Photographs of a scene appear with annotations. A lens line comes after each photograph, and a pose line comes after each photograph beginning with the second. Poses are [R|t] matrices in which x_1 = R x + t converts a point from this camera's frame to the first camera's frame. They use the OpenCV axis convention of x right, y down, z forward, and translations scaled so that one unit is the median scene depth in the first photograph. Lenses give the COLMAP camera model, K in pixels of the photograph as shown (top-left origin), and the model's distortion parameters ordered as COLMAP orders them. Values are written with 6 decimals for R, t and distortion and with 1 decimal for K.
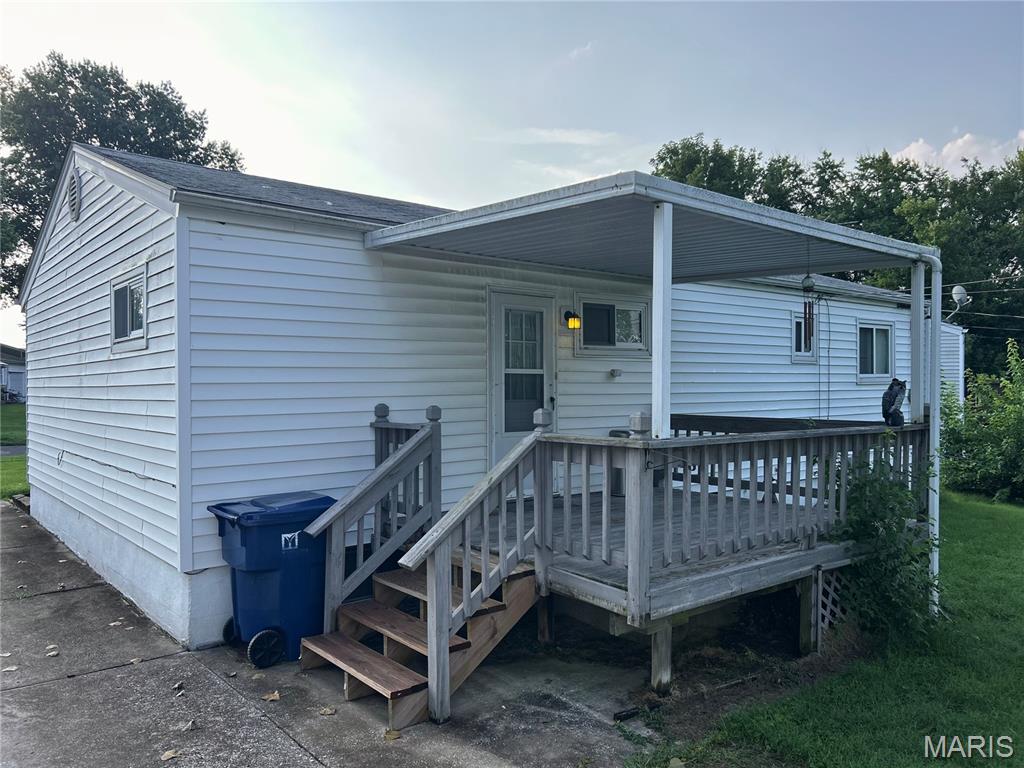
lens RADIAL K [[774.5, 0, 511.6], [0, 774.5, 386.4], [0, 0, 1]] dist [0.001011, 0.000145]
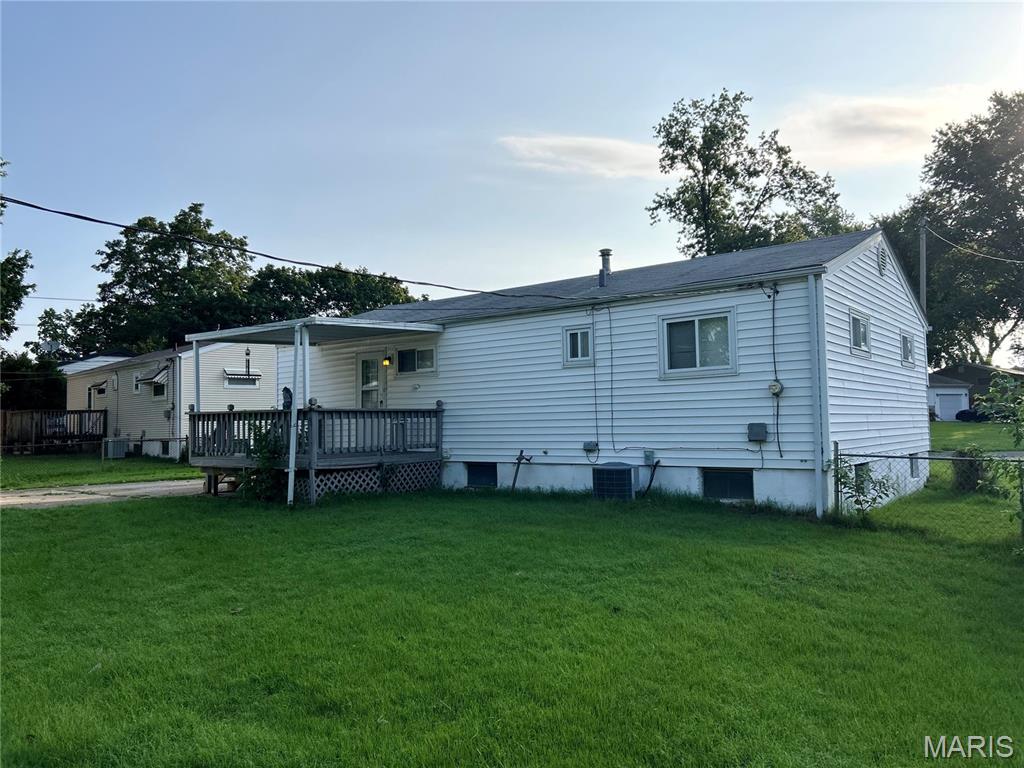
lens RADIAL K [[774.5, 0, 511.8], [0, 774.5, 385.2], [0, 0, 1]] dist [0.001011, 0.000145]
pose [[0.225185, -0.045813, -0.973238, 1.933989], [0.017358, 0.998924, -0.043006, 0.061383], [0.974161, -0.007210, 0.225738, 0.812077]]
